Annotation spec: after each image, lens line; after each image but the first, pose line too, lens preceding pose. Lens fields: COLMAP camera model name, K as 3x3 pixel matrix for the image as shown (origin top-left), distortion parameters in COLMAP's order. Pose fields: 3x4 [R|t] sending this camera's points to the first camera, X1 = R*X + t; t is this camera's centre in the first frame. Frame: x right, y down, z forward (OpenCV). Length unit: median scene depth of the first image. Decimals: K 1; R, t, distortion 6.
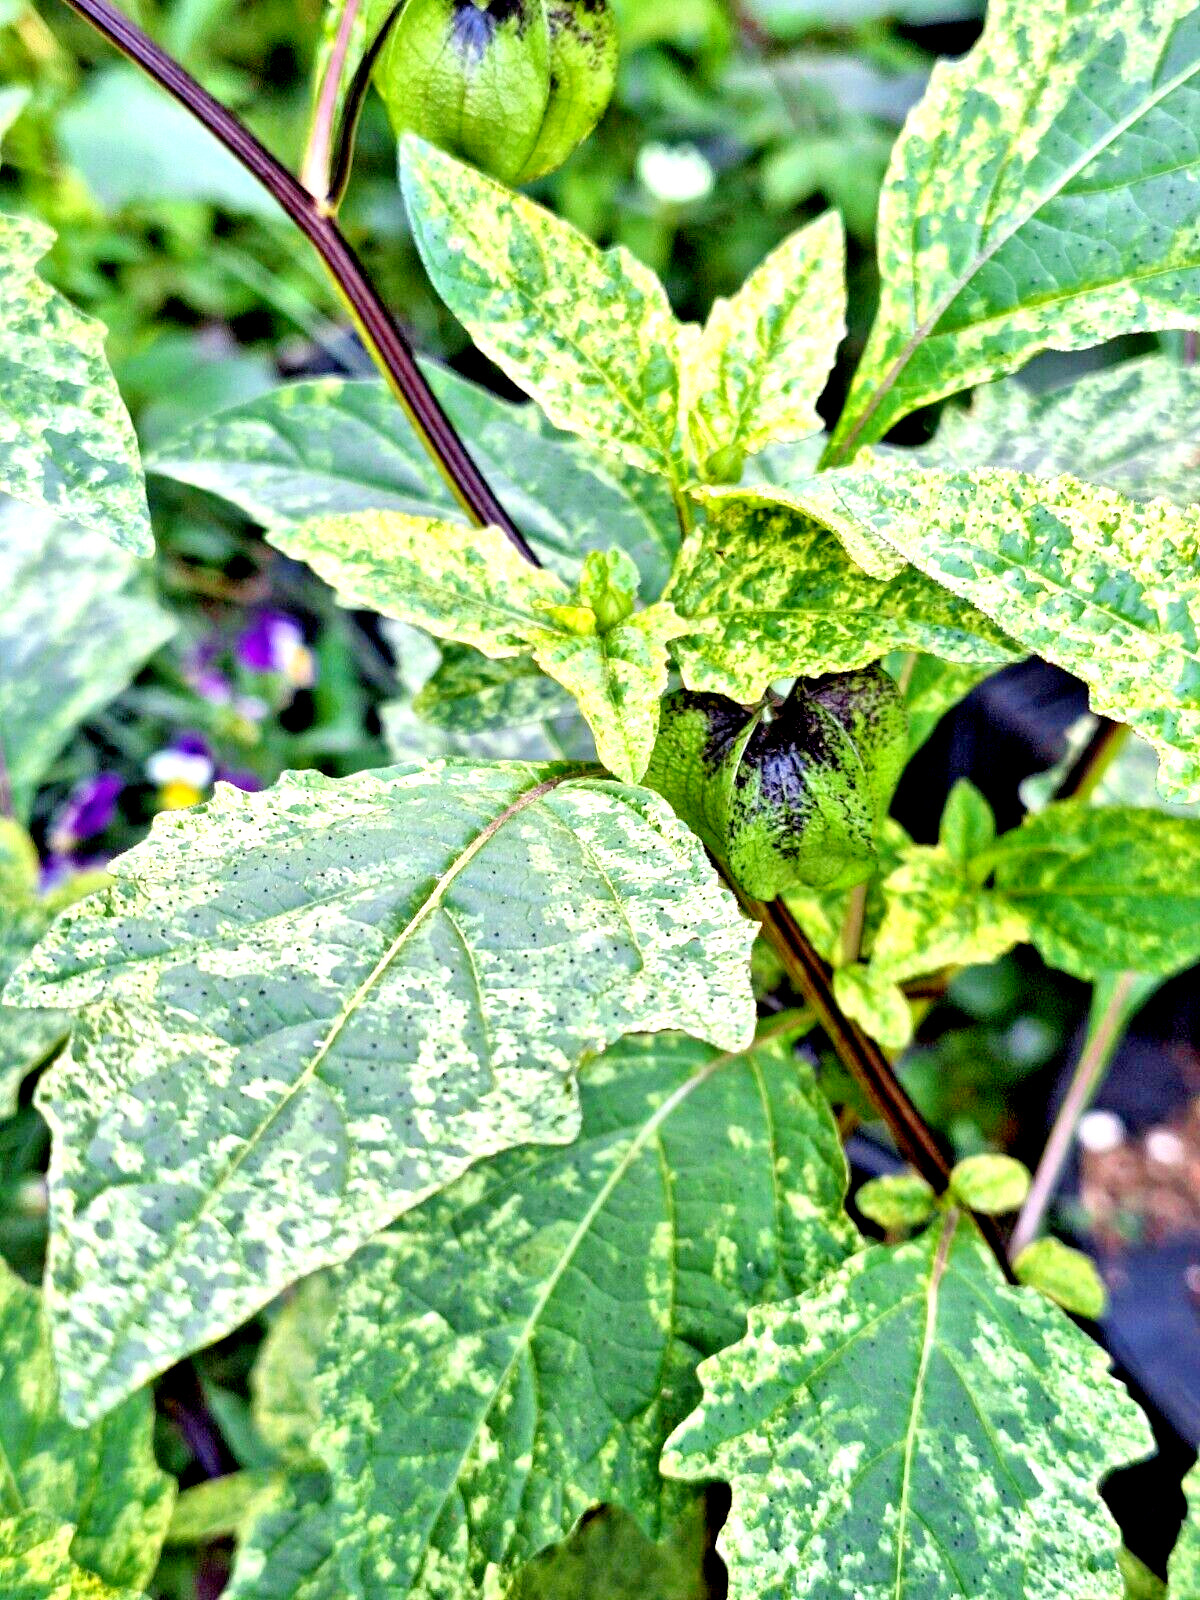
lens RADIAL K [[2372.2, 0, 497.5], [0, 2372.2, 804.1], [0, 0, 1]] dist [0.139509, -0.359981]
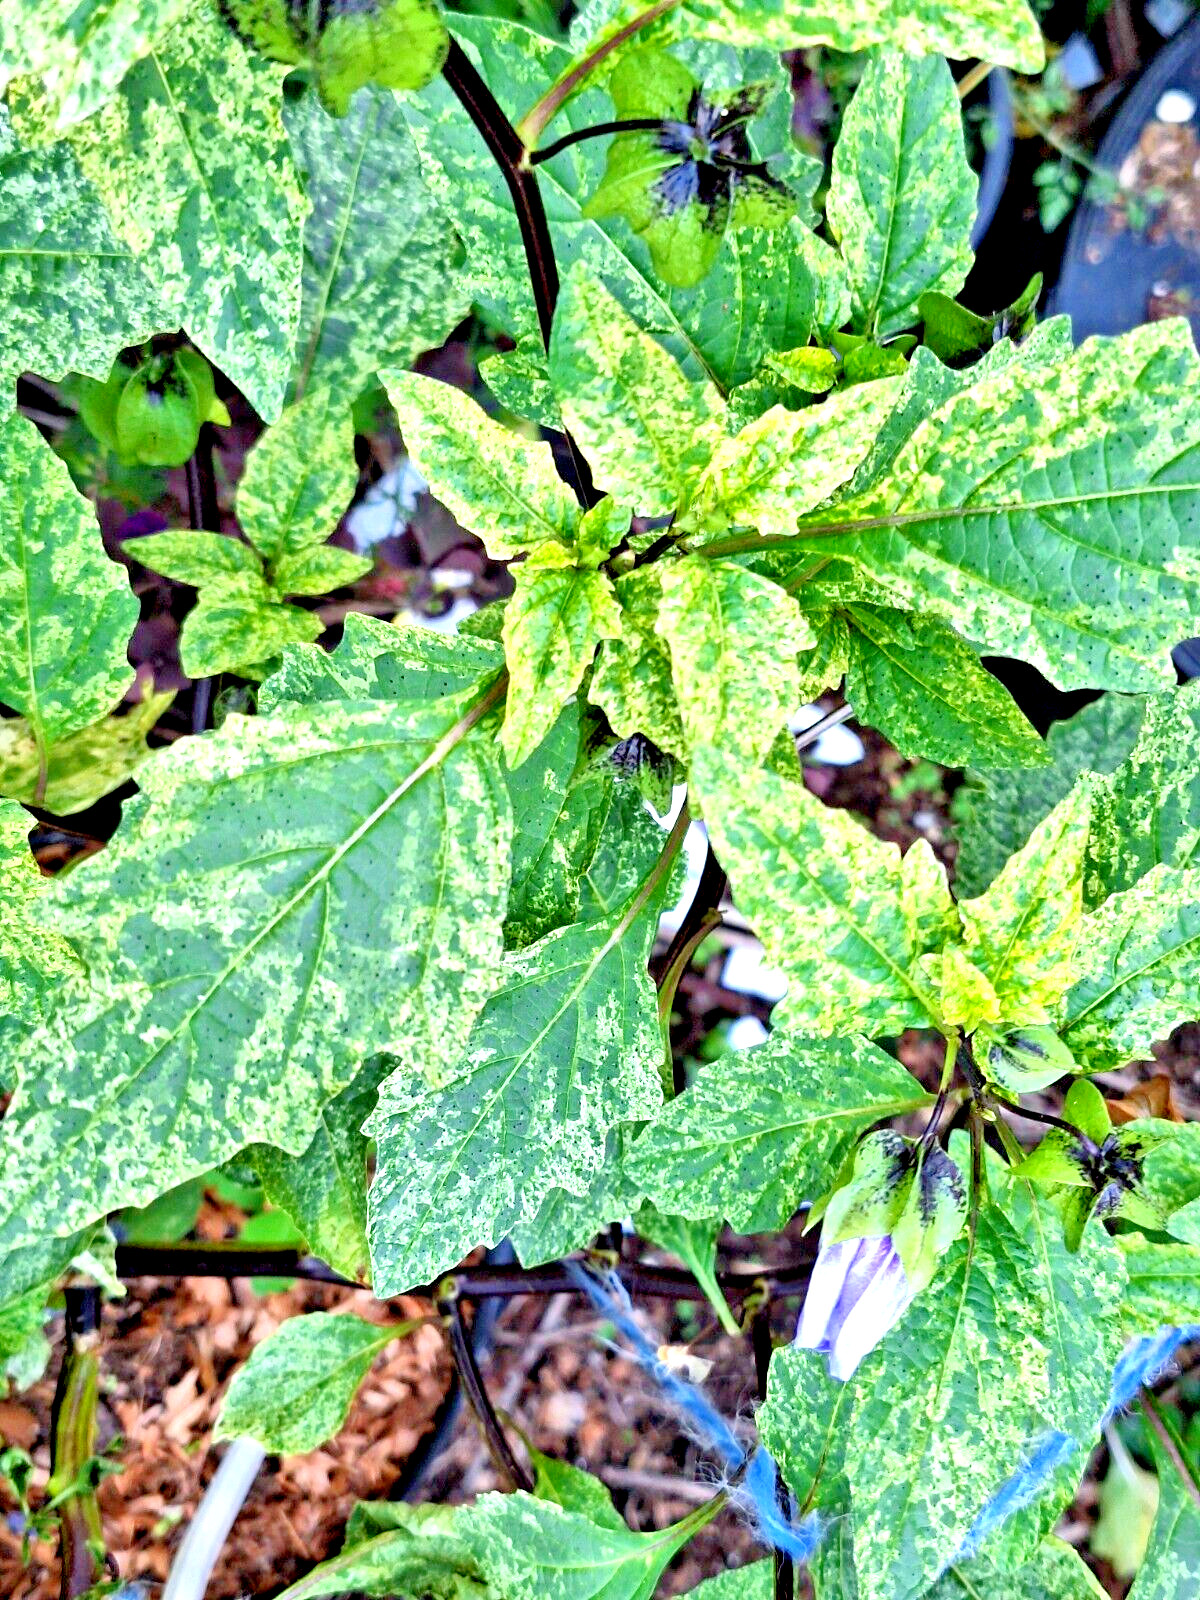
lens RADIAL K [[2372.2, 0, 497.5], [0, 2372.2, 804.1], [0, 0, 1]] dist [0.139509, -0.359981]
pose [[0.904892, 0.403918, 0.134241, -0.126646], [-0.383821, 0.638012, 0.667549, -0.894986], [0.183988, -0.655584, 0.732364, -0.064802]]
